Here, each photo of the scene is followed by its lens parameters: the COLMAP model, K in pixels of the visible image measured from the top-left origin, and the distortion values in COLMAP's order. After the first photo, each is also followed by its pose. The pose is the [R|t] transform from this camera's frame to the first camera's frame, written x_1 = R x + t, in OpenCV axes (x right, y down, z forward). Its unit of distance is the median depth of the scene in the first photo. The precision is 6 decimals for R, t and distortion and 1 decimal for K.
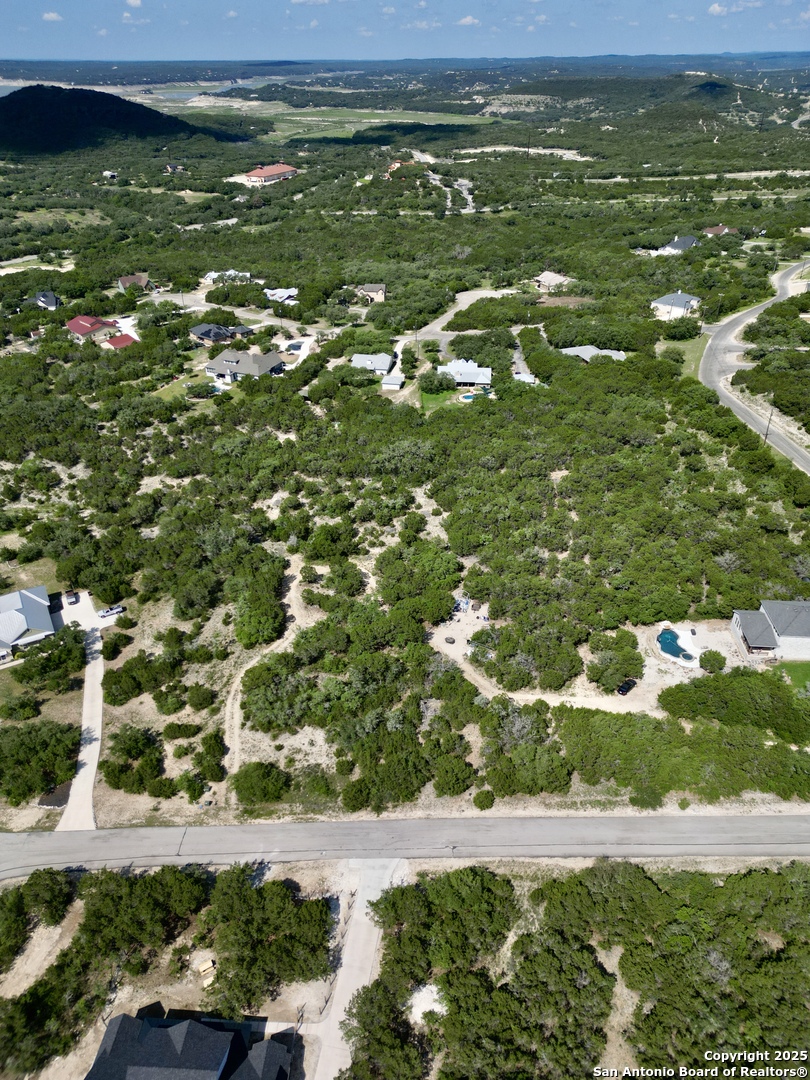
lens RADIAL K [[757.7, 0, 405.0], [0, 757.7, 540.0], [0, 0, 1]] dist [0.063662, -0.052922]
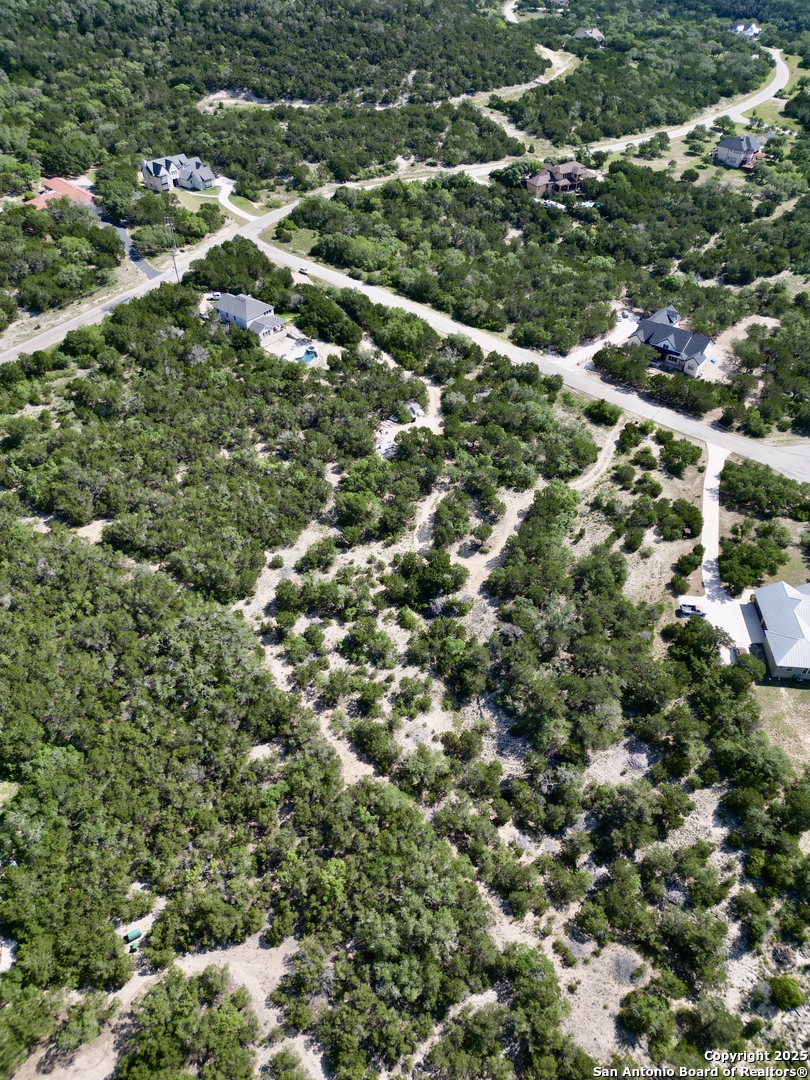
lens RADIAL K [[757.7, 0, 405.0], [0, 757.7, 540.0], [0, 0, 1]] dist [0.063662, -0.052922]
pose [[-0.822326, -0.383599, 0.420276, -0.440698], [0.300317, 0.334767, 0.893163, -0.802790], [-0.483311, 0.860688, -0.160086, 1.204855]]
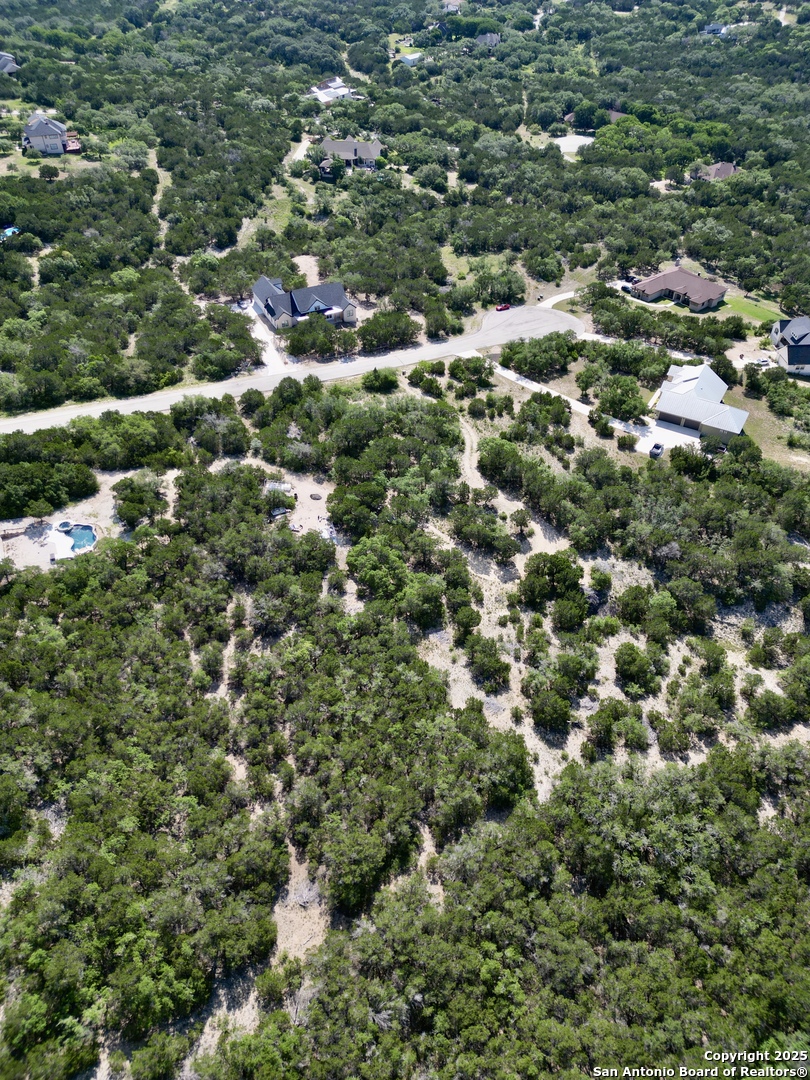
lens RADIAL K [[757.7, 0, 405.0], [0, 757.7, 540.0], [0, 0, 1]] dist [0.063662, -0.052922]
pose [[-0.869045, 0.335925, -0.363202, 0.290265], [-0.258900, 0.316791, 0.912477, -0.669329], [0.421583, 0.887016, -0.188334, 1.128066]]
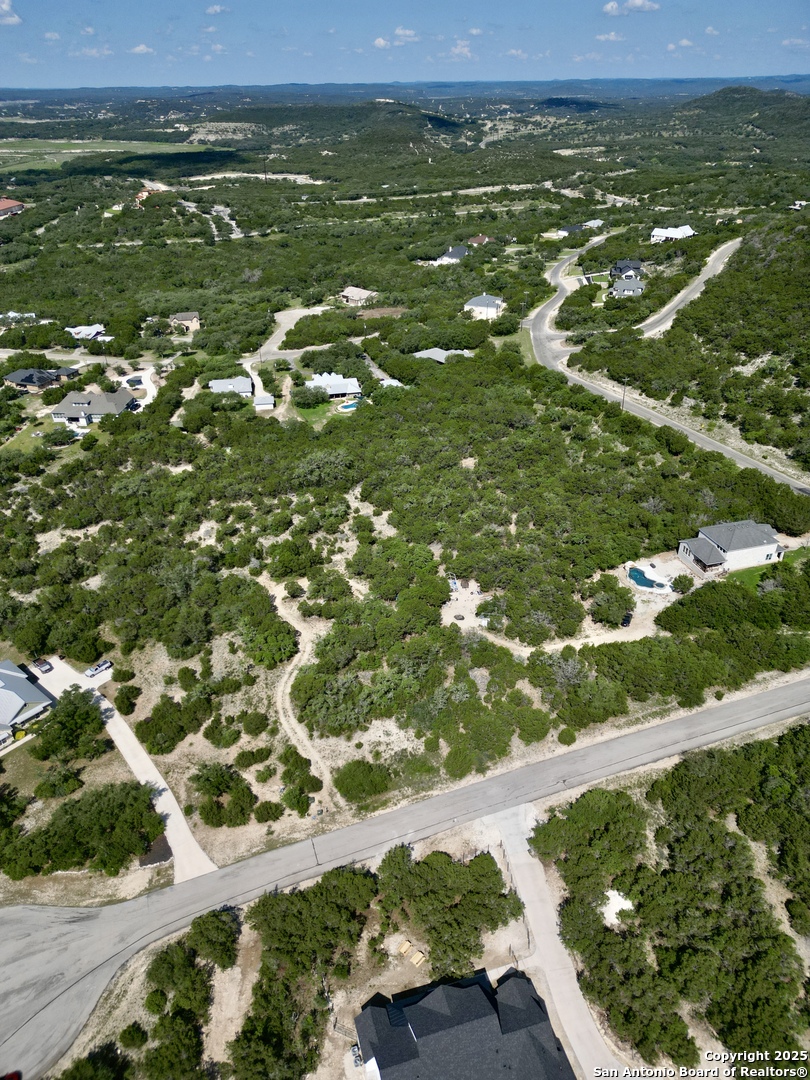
lens RADIAL K [[757.7, 0, 405.0], [0, 757.7, 540.0], [0, 0, 1]] dist [0.063662, -0.052922]
pose [[0.939007, -0.179448, 0.293369, -0.272782], [0.187264, 0.982308, 0.001467, 0.007220], [-0.288442, 0.053560, 0.955998, -0.012077]]
